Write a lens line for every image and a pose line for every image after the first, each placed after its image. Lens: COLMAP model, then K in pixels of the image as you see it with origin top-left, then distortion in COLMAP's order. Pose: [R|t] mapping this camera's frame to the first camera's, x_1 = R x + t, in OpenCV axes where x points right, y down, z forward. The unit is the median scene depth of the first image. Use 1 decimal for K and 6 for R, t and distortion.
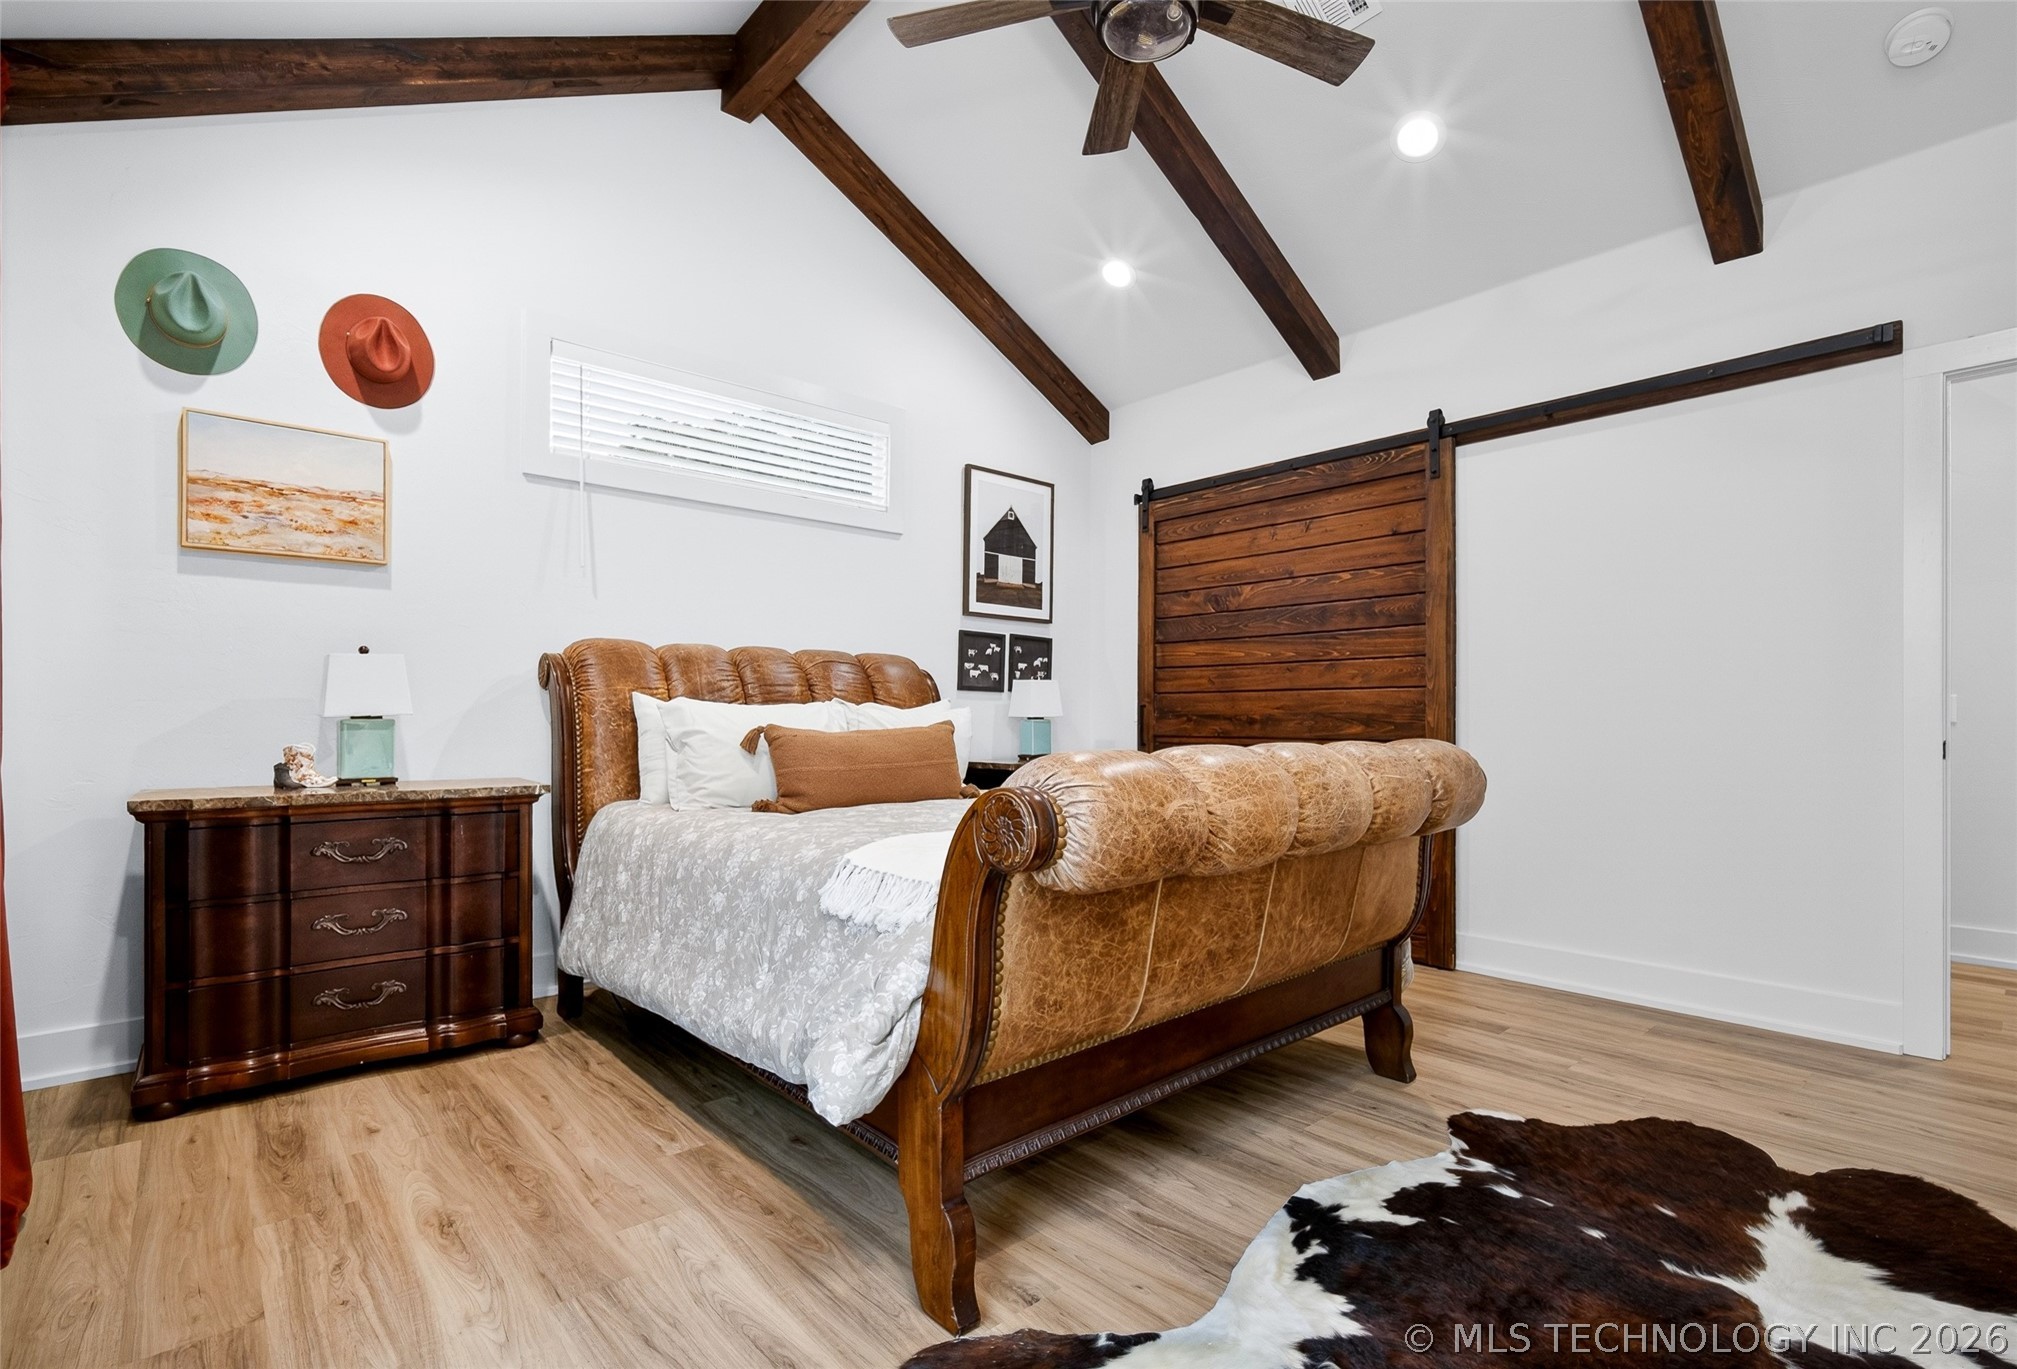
lens RADIAL K [[951.1, 0, 1050.9], [0, 951.1, 703.5], [0, 0, 1]] dist [0.001377, 0.000456]
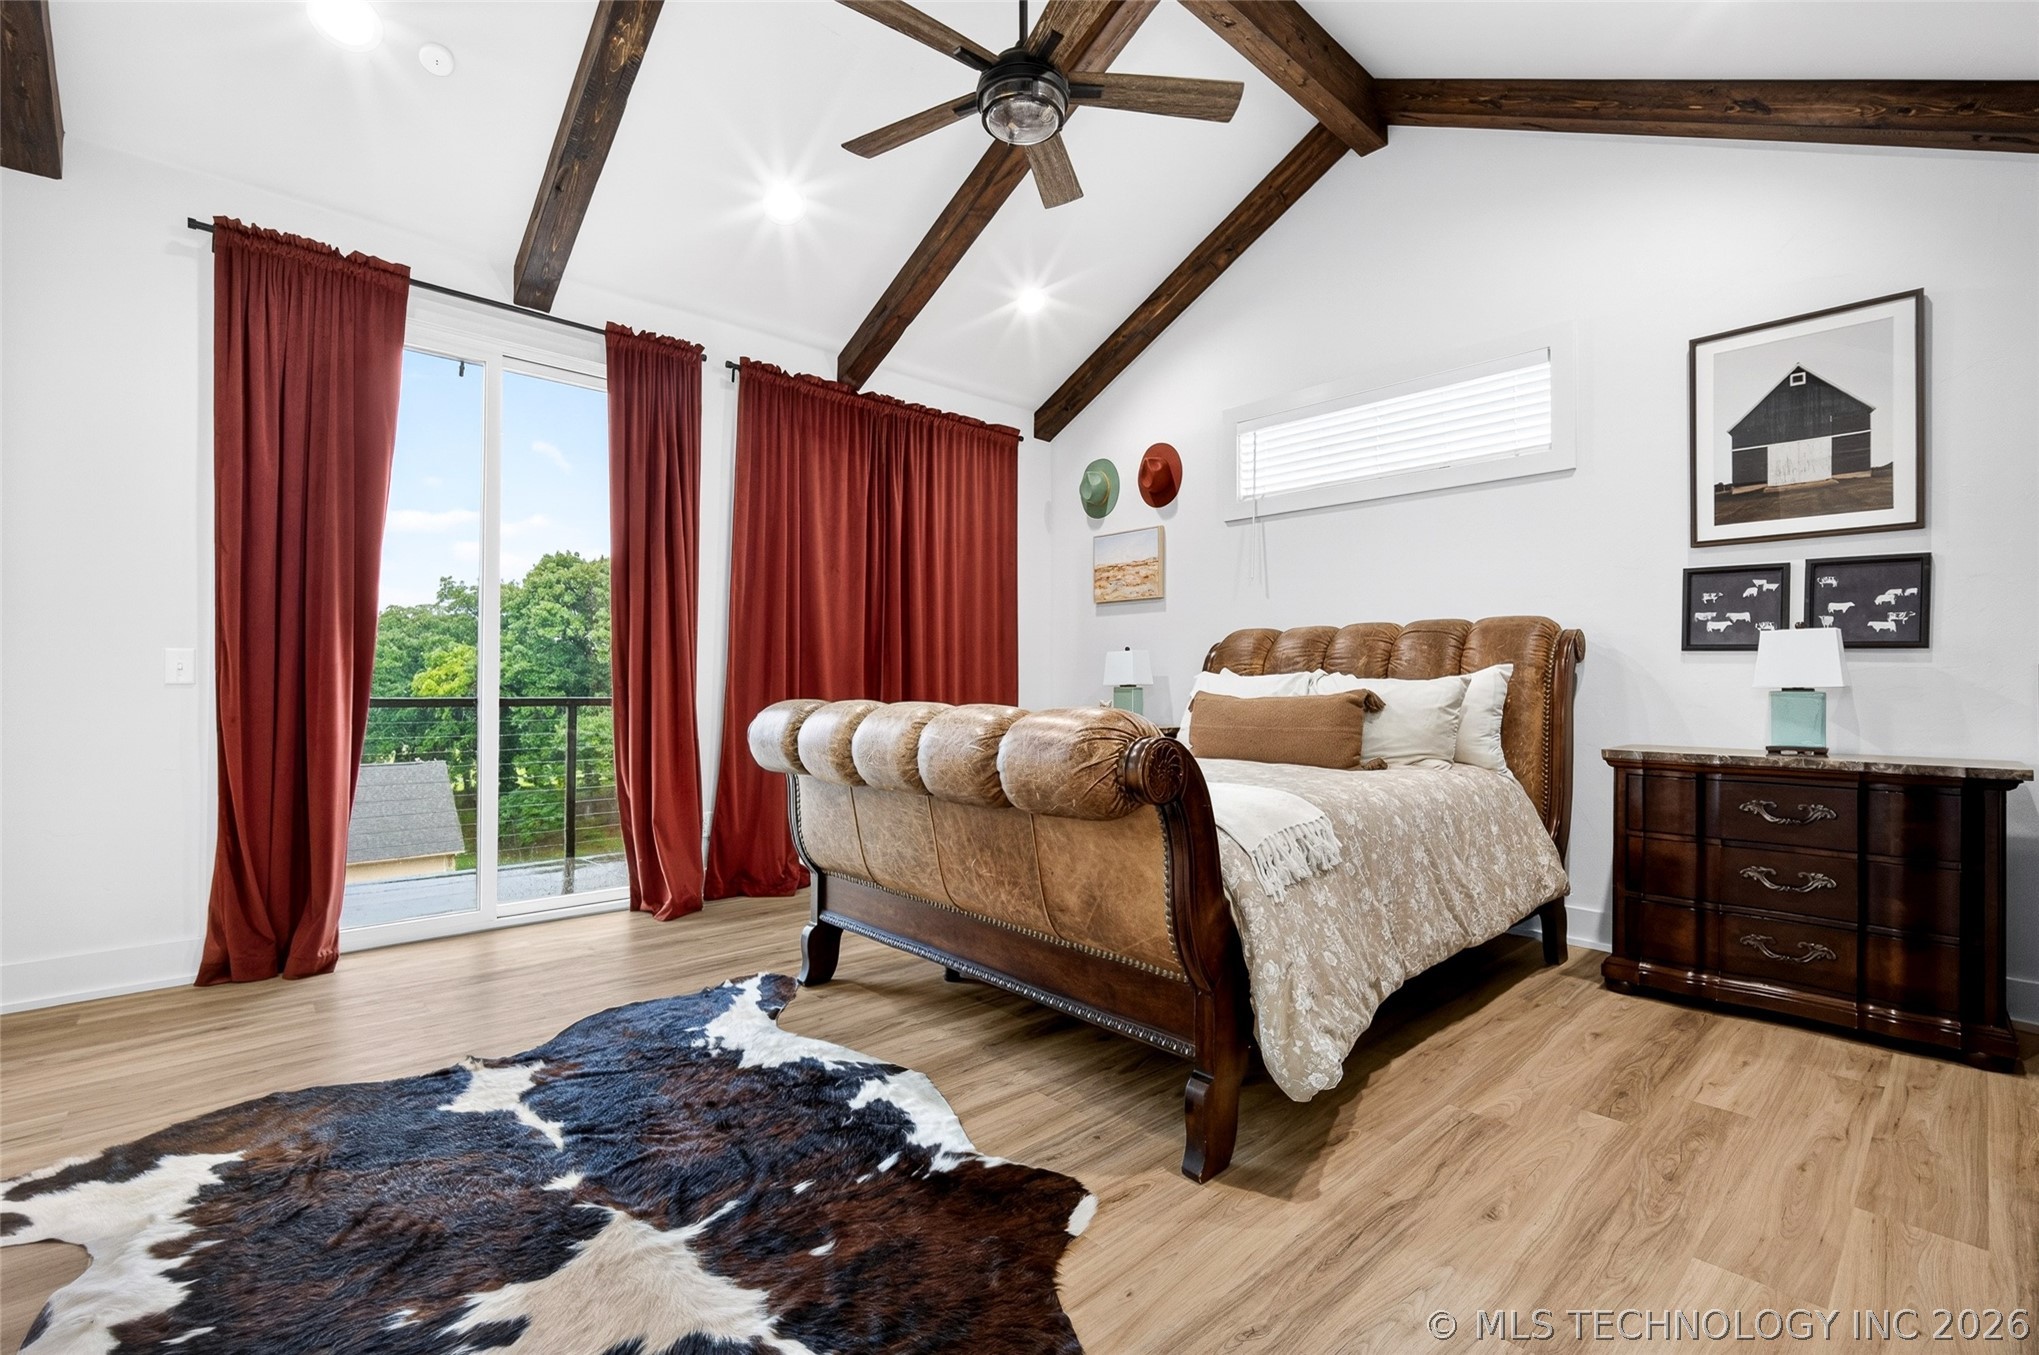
lens RADIAL K [[898.2, 0, 1019.5], [0, 898.2, 677.5], [0, 0, 1]] dist [-0.000564, 0.000027]
pose [[-0.016739, -0.005110, -0.999847, 1.033052], [0.012890, 0.999903, -0.005326, 0.006601], [0.999777, -0.012977, -0.016671, 0.841891]]
